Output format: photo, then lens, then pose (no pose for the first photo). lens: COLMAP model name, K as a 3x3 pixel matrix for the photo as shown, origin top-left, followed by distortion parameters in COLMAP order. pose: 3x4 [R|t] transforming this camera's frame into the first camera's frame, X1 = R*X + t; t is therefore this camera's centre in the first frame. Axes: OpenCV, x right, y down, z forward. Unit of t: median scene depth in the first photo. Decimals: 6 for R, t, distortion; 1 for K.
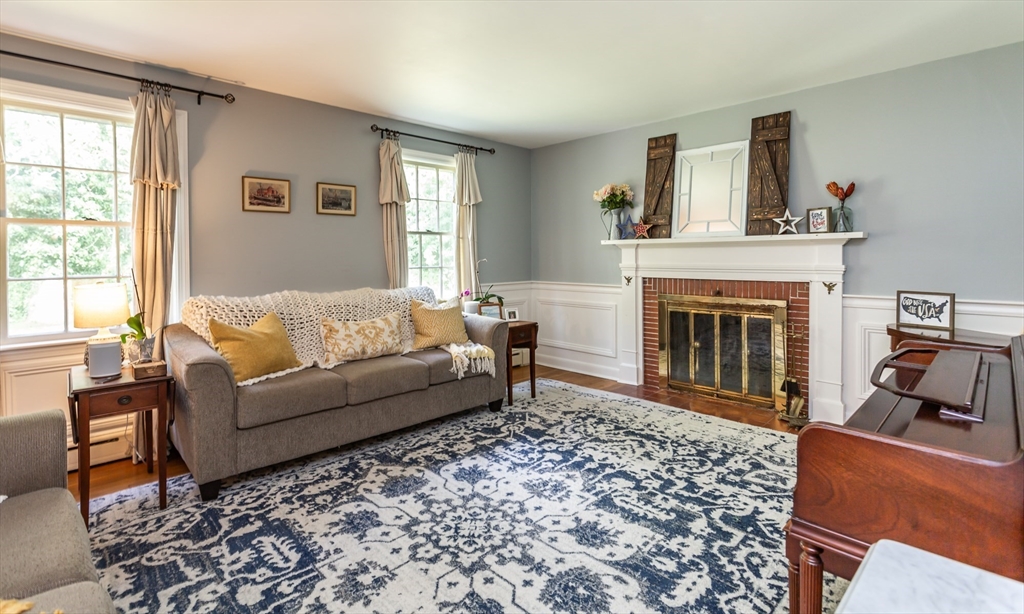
lens RADIAL K [[483.4, 0, 513.8], [0, 483.4, 265.1], [0, 0, 1]] dist [-0.001660, 0.000293]
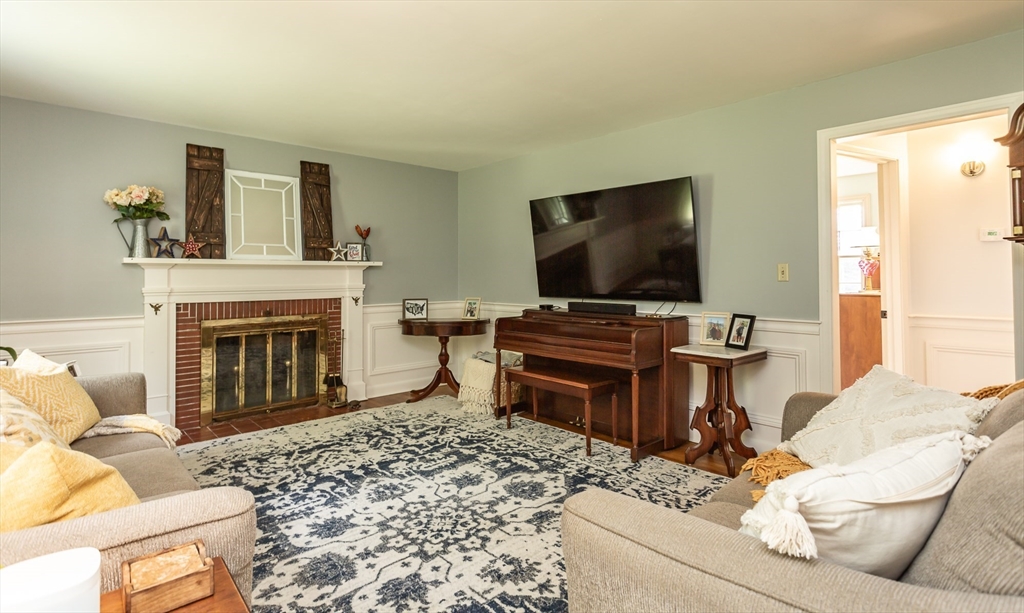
lens RADIAL K [[525.7, 0, 502.8], [0, 525.7, 268.9], [0, 0, 1]] dist [-0.005400, 0.000020]
pose [[0.029756, 0.019471, 0.999368, -0.969482], [0.023031, 0.999531, -0.020160, -0.005334], [-0.999292, 0.023617, 0.029294, 0.614545]]
